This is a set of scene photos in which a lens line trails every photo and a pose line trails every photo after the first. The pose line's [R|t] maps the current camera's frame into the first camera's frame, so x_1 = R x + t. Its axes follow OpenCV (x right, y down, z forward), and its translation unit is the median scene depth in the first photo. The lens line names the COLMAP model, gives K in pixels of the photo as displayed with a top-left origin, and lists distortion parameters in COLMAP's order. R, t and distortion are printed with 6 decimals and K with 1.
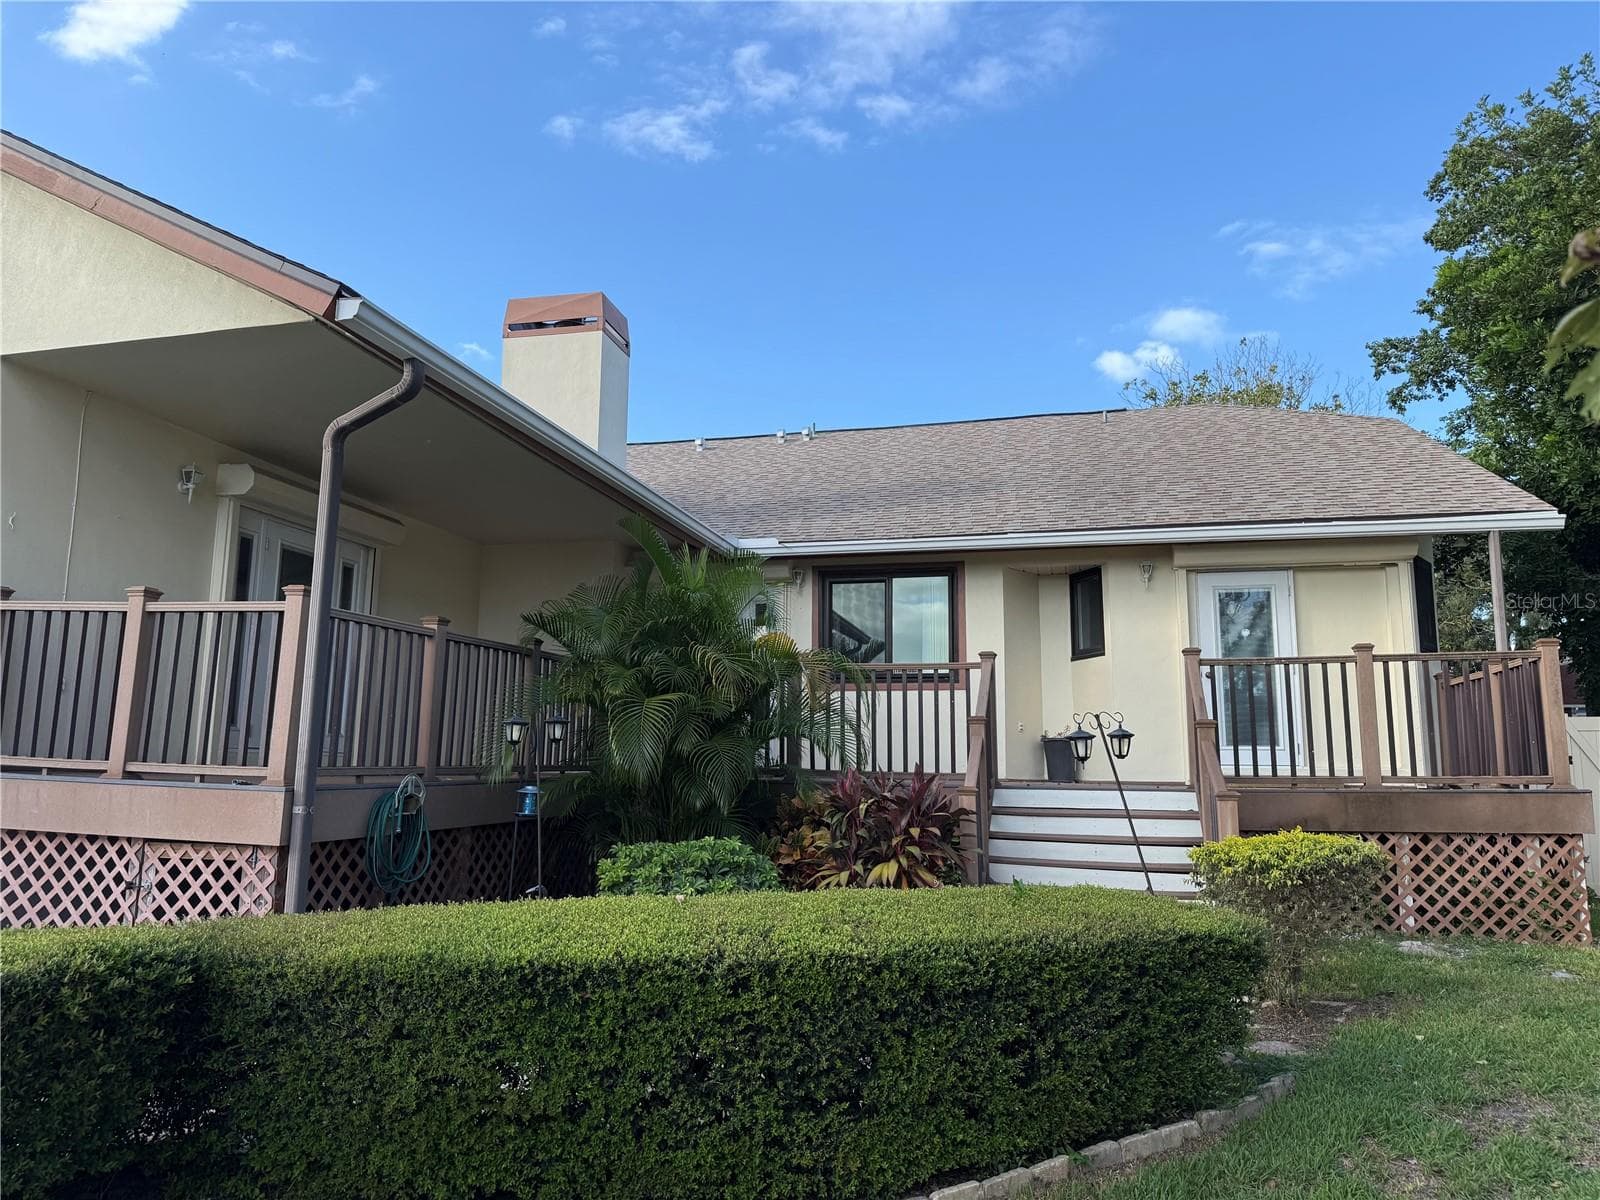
lens RADIAL K [[1126.3, 0, 798.2], [0, 1126.3, 578.1], [0, 0, 1]] dist [0.001141, -0.001255]
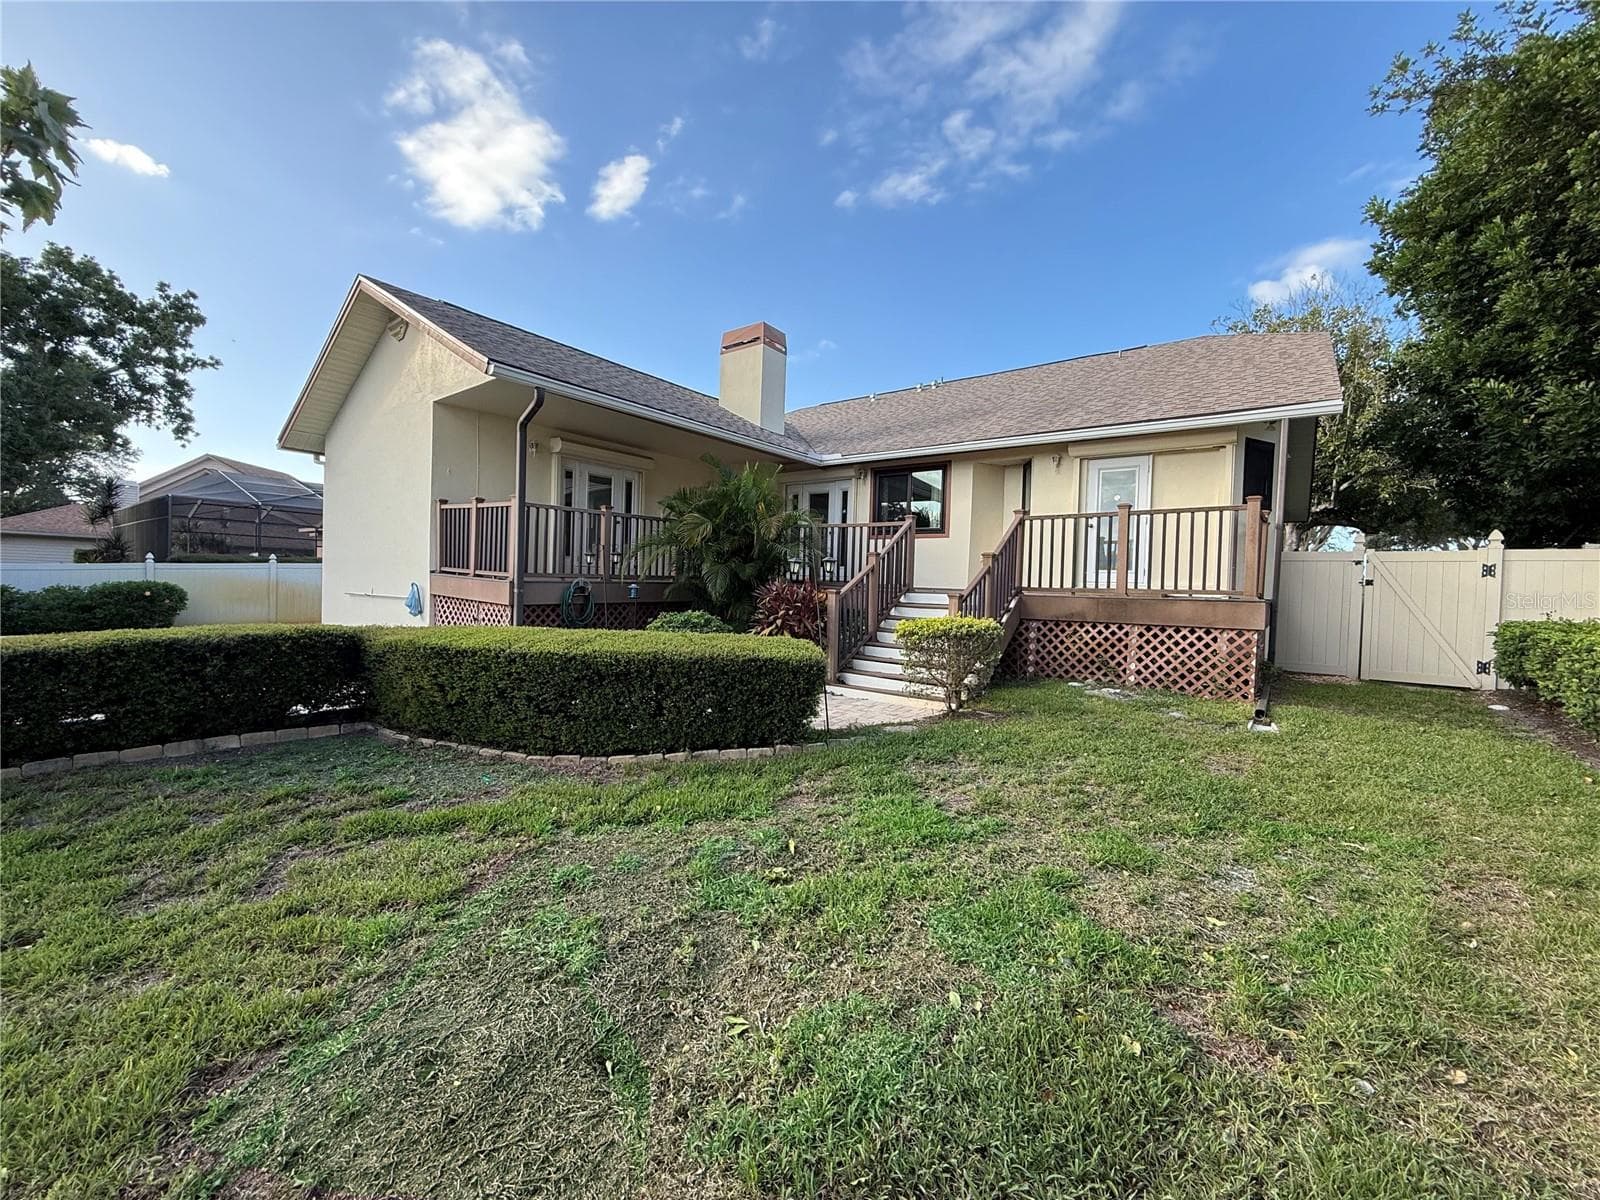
lens RADIAL K [[640.5, 0, 797.3], [0, 640.5, 597.9], [0, 0, 1]] dist [0.001310, -0.000154]
pose [[0.917508, 0.027848, -0.396742, 0.469290], [0.048810, 0.982121, 0.181815, 0.002881], [0.394712, -0.186181, 0.899744, 0.011749]]
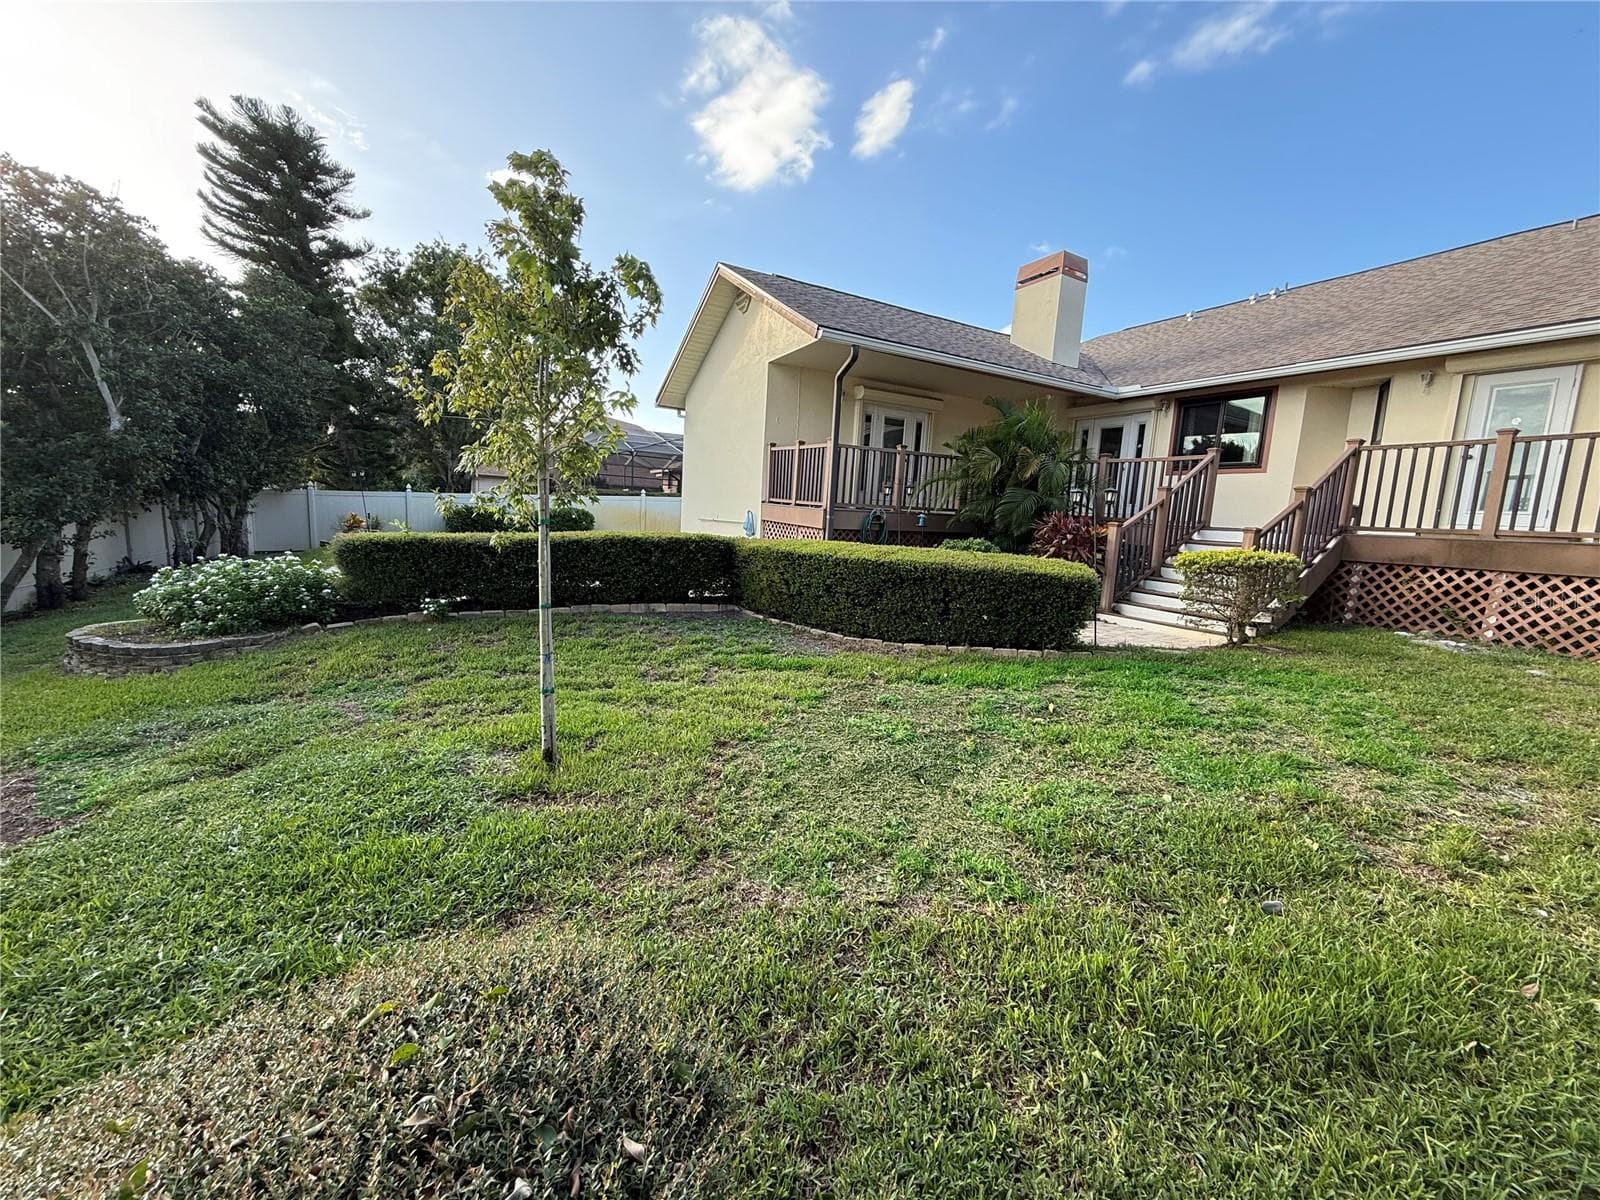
lens RADIAL K [[640.5, 0, 797.3], [0, 640.5, 597.9], [0, 0, 1]] dist [0.001310, -0.000154]
pose [[0.675536, 0.124751, -0.726696, 0.541199], [0.082021, 0.966751, 0.242207, -0.000082], [0.732750, -0.223224, 0.642844, -0.127067]]
